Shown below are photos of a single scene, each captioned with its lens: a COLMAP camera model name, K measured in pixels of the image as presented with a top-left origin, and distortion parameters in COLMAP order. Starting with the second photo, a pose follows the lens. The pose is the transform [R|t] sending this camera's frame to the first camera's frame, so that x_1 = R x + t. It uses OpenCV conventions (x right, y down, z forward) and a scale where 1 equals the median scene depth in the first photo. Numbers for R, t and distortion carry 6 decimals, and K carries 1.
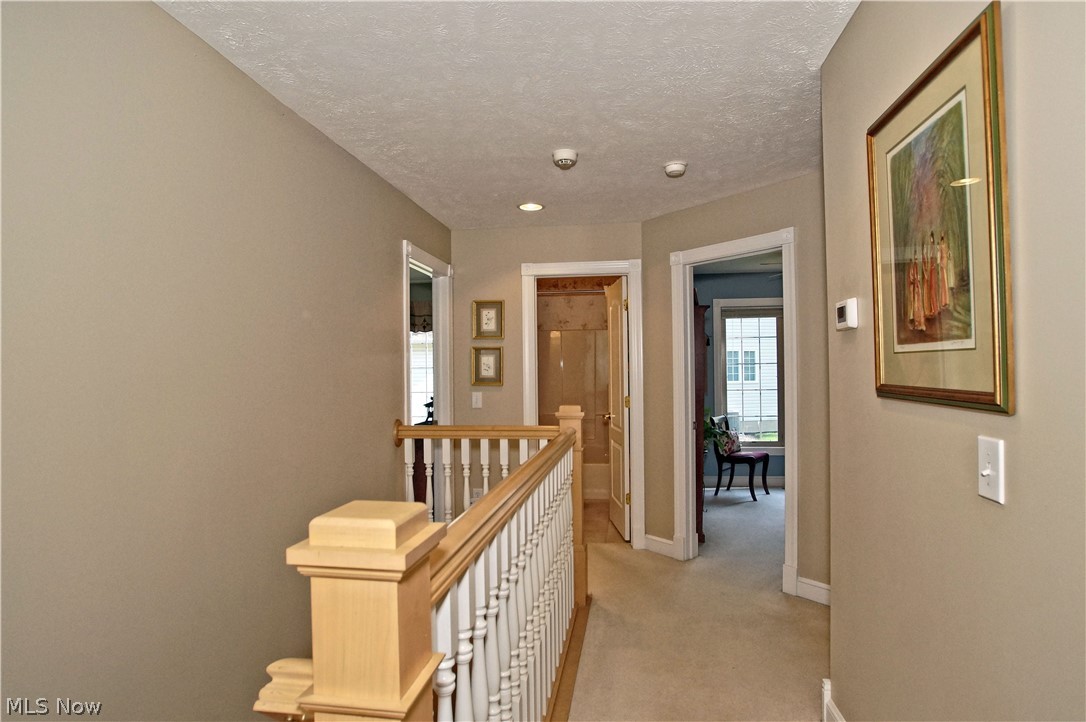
lens RADIAL K [[533.0, 0, 543.0], [0, 533.0, 361.0], [0, 0, 1]] dist [0.000958, 0.000496]
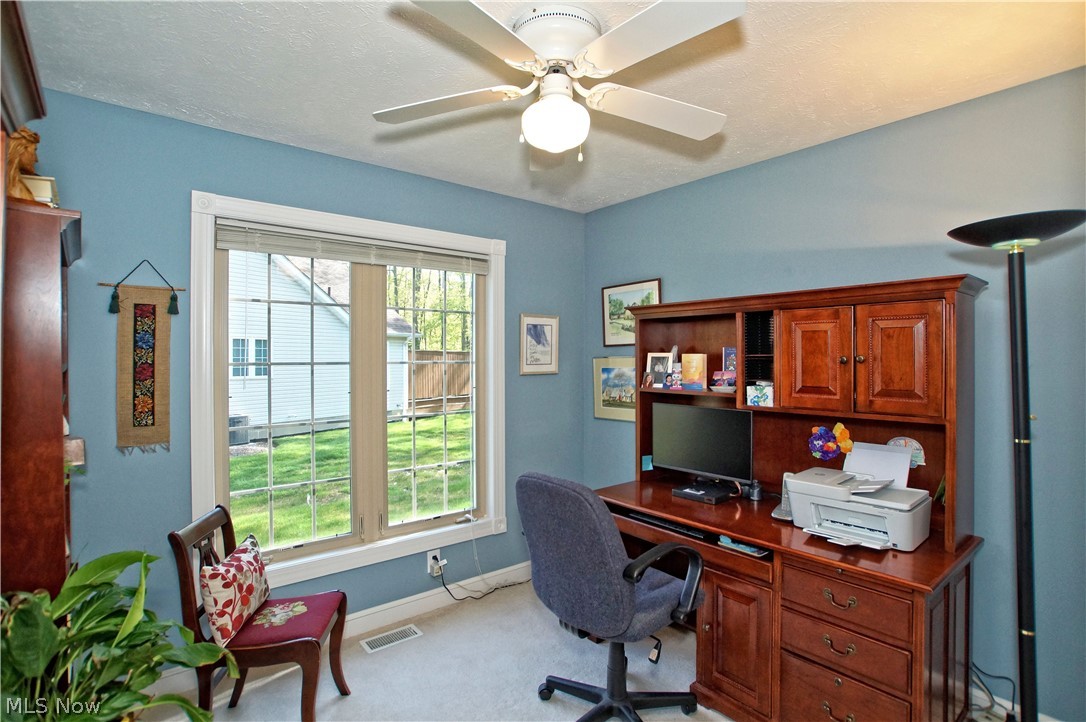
lens RADIAL K [[533.0, 0, 543.0], [0, 533.0, 361.0], [0, 0, 1]] dist [0.000958, 0.000496]
pose [[0.651161, 0.003095, 0.758933, 0.212188], [-0.010870, 0.999927, 0.005248, -0.001693], [-0.758862, -0.011667, 0.651147, 0.612724]]
